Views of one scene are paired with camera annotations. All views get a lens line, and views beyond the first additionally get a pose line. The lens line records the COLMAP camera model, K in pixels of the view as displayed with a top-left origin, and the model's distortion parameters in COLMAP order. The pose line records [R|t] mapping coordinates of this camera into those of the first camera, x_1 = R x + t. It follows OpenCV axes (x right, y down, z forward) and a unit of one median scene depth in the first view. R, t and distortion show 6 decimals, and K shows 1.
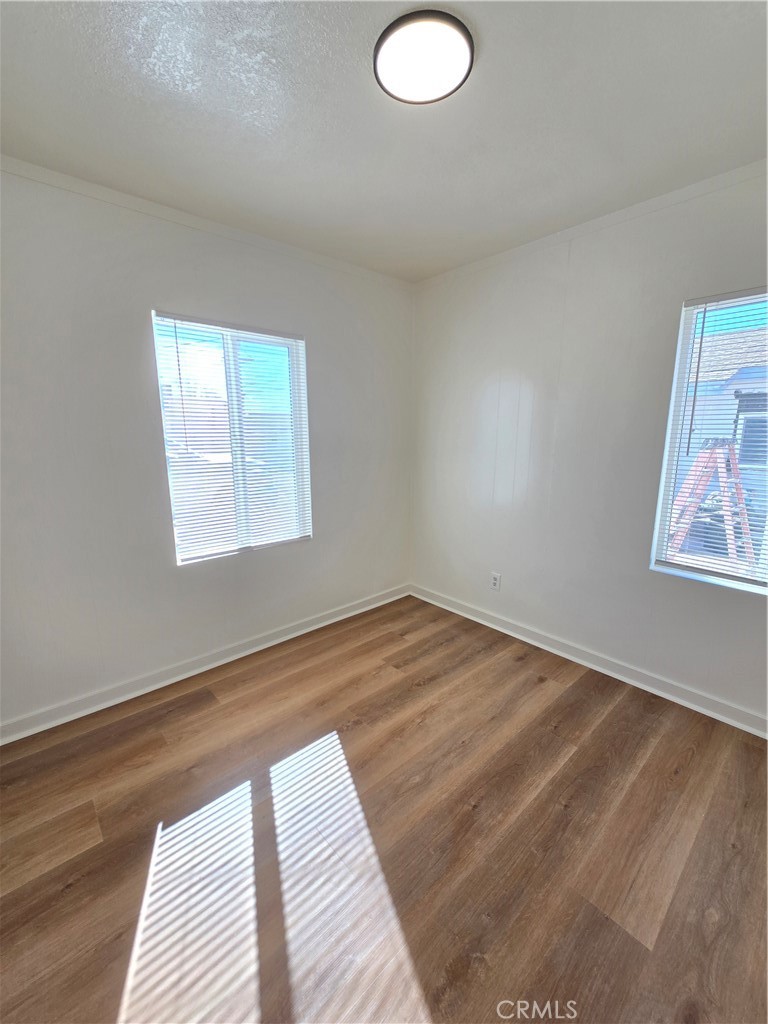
lens RADIAL K [[418.2, 0, 382.6], [0, 418.2, 508.3], [0, 0, 1]] dist [-0.003237, -0.000546]
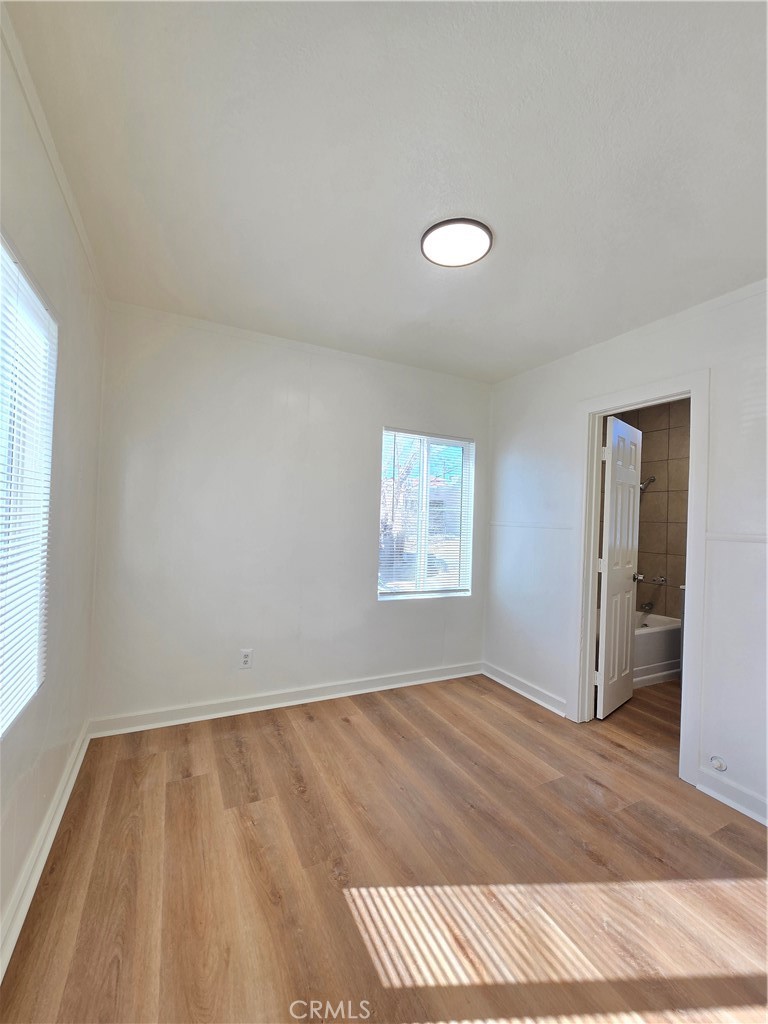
lens RADIAL K [[418.2, 0, 382.6], [0, 418.2, 508.3], [0, 0, 1]] dist [-0.003237, -0.000546]
pose [[0.263814, 0.024976, 0.964250, -0.702161], [0.138597, 0.988310, -0.063518, -0.069090], [-0.954564, 0.150399, 0.257269, 0.541930]]
